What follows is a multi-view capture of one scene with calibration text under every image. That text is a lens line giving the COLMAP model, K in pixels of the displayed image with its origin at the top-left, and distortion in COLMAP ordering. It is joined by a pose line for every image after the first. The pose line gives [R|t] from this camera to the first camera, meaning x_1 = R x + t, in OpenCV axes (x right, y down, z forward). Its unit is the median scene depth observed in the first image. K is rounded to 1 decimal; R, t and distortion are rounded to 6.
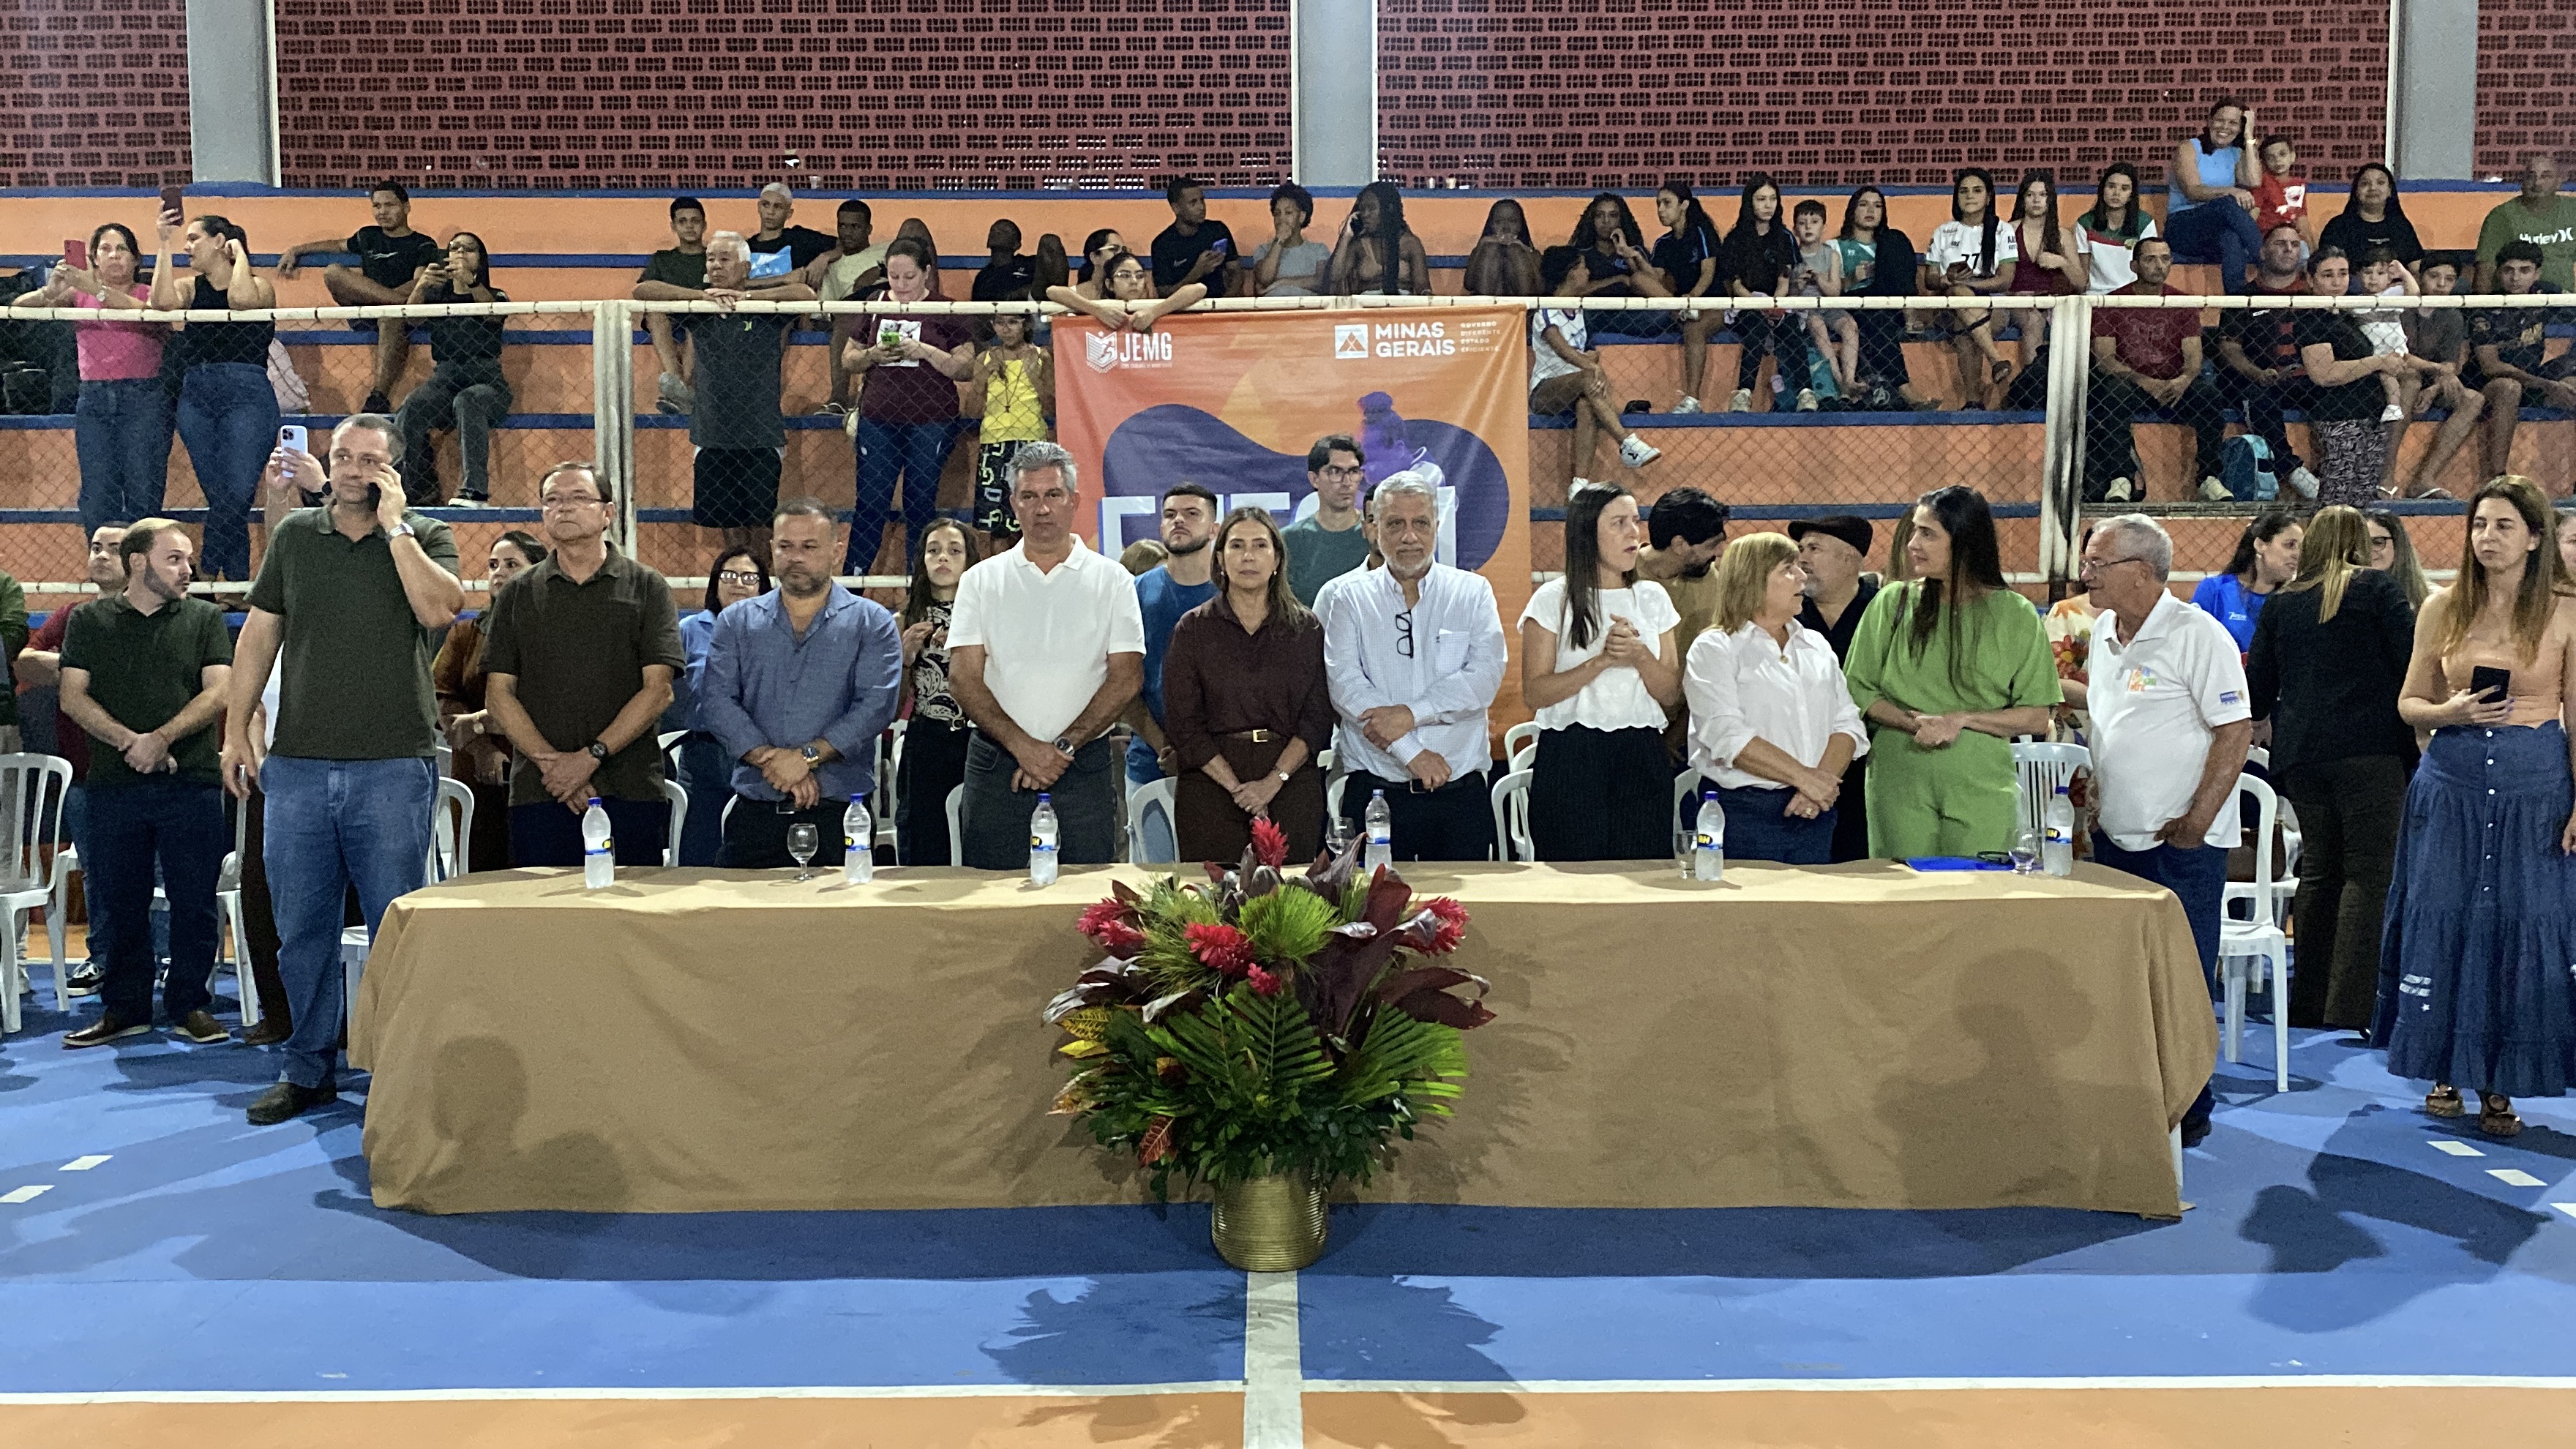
lens RADIAL K [[2495.3, 0, 1288.0], [0, 2495.3, 724.5], [0, 0, 1]] dist [0.020484, -0.006283]
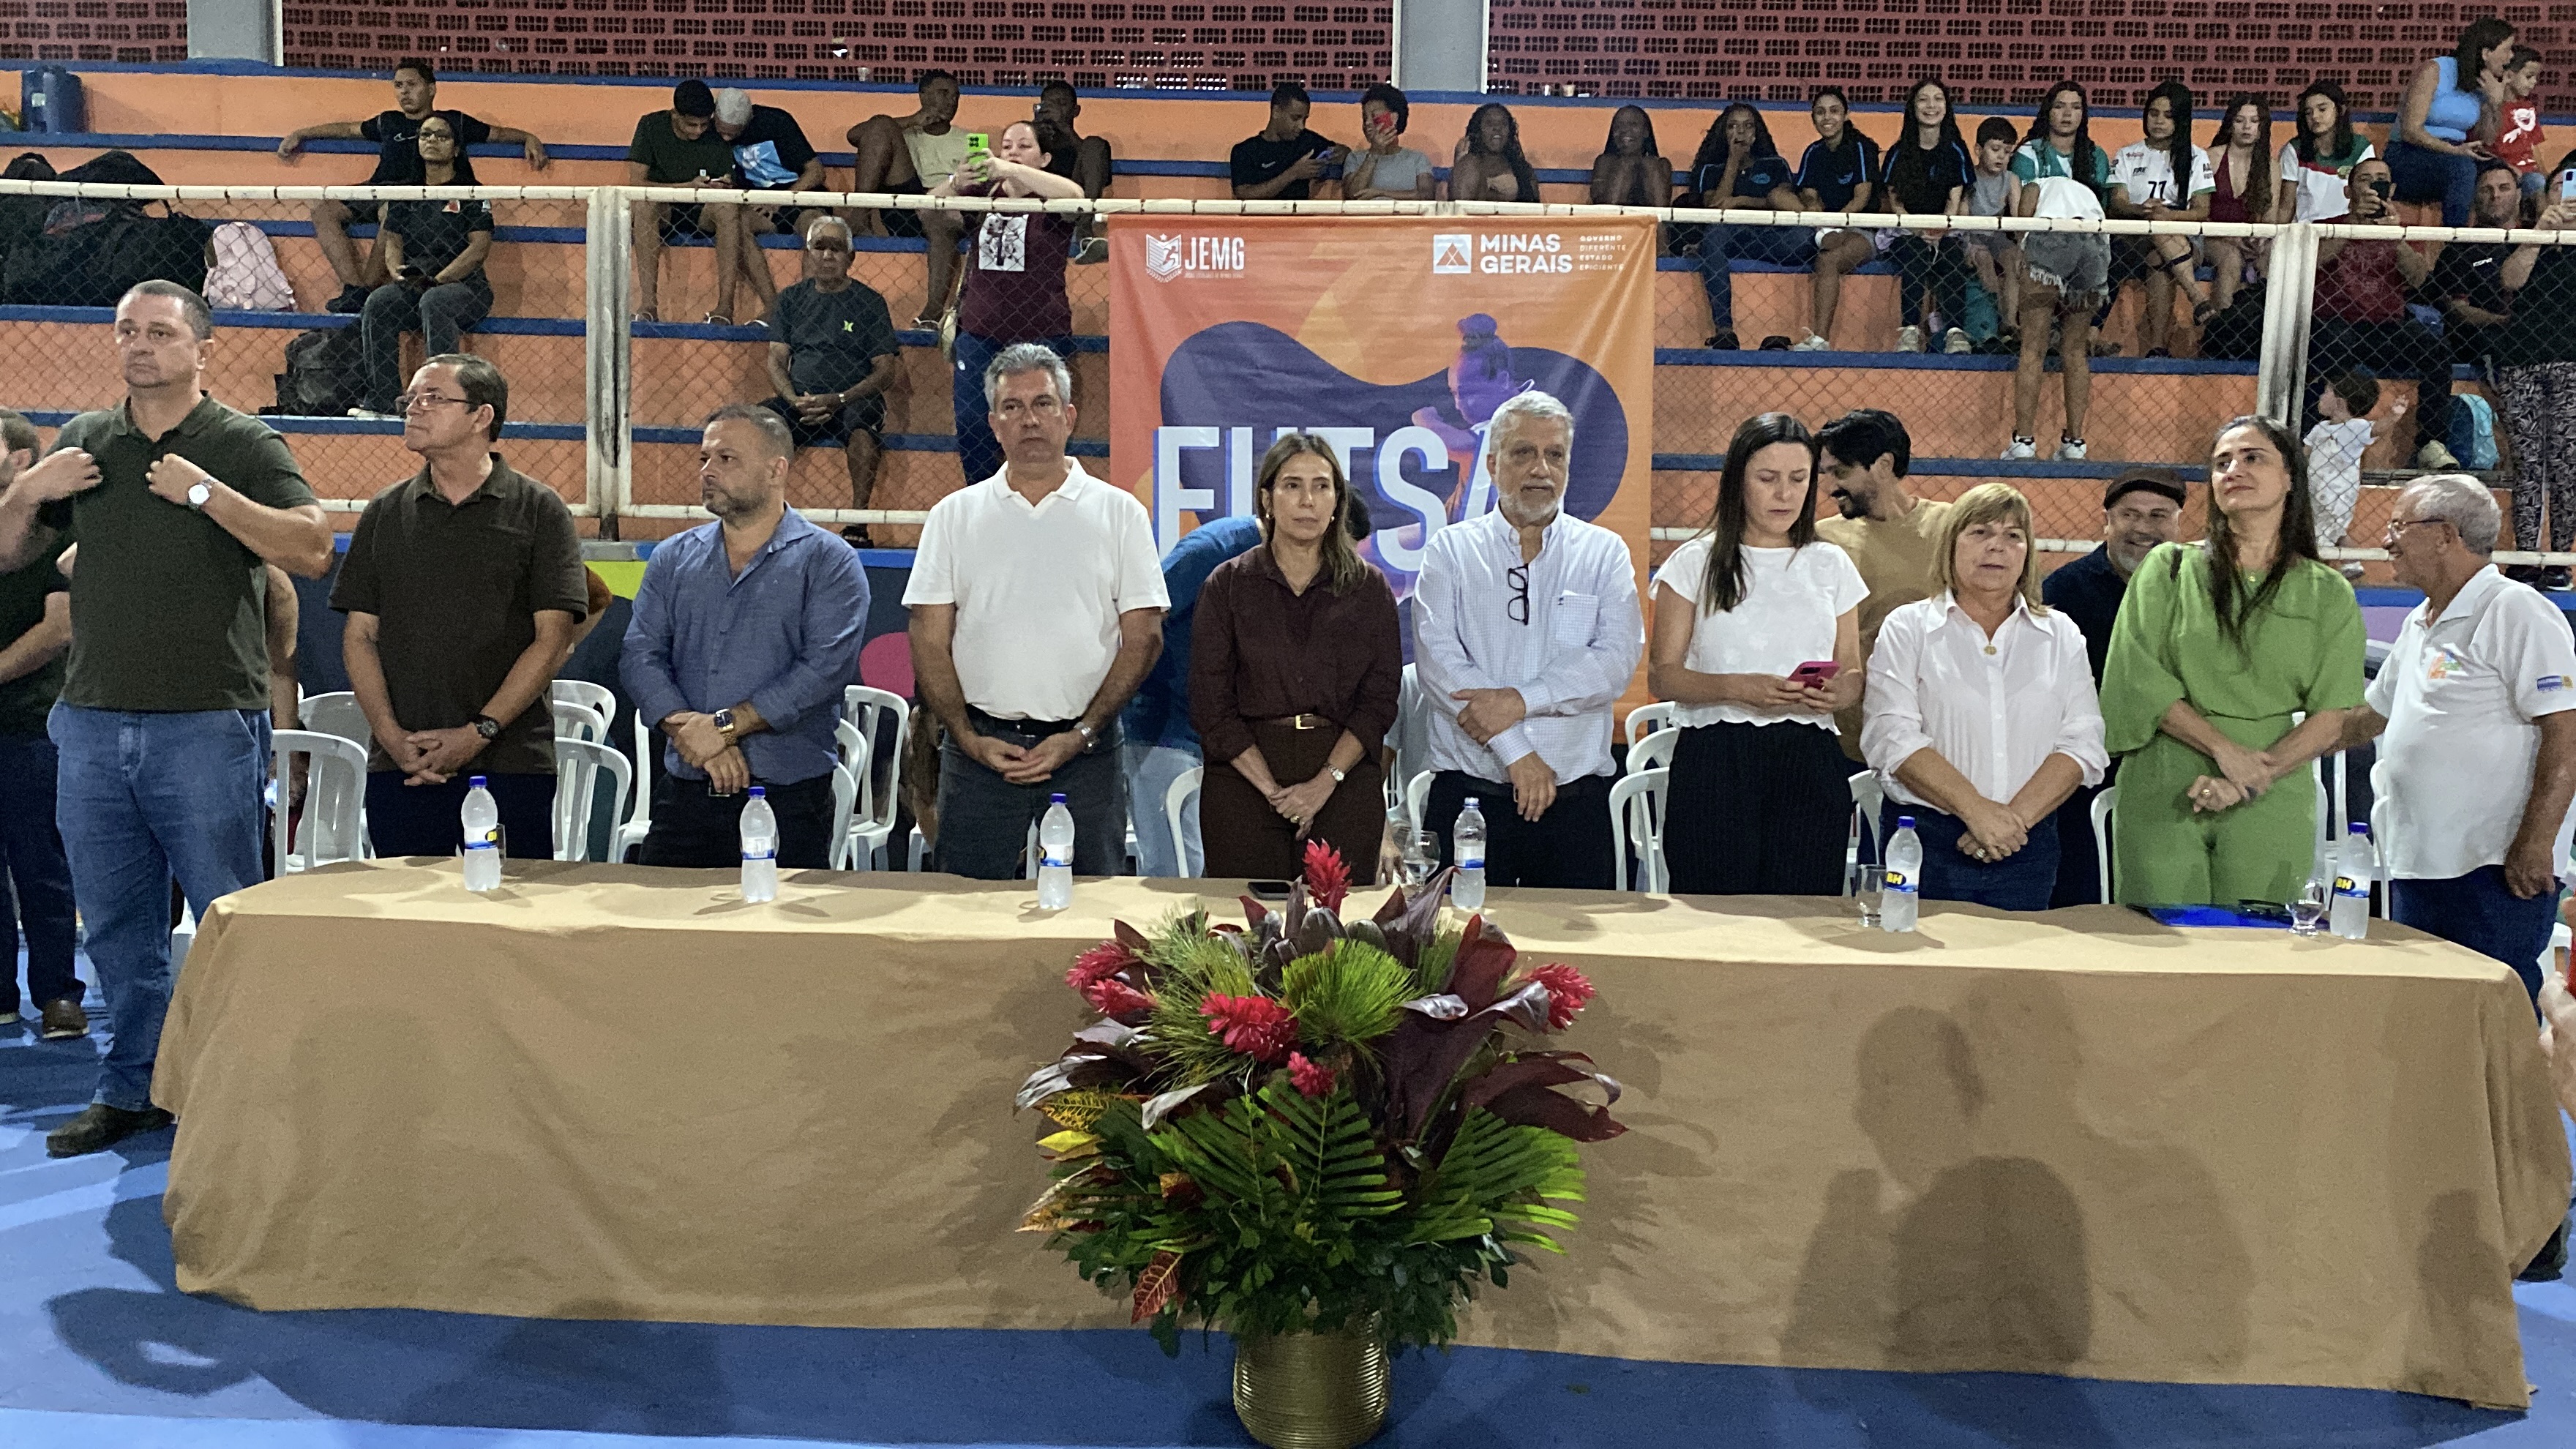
lens RADIAL K [[2495.3, 0, 1288.0], [0, 2495.3, 724.5], [0, 0, 1]] dist [0.020484, -0.006283]
pose [[0.998944, 0.031894, -0.033073, 0.002185], [-0.031241, 0.999310, 0.020076, -0.006369], [0.033690, -0.019021, 0.999251, 0.128683]]
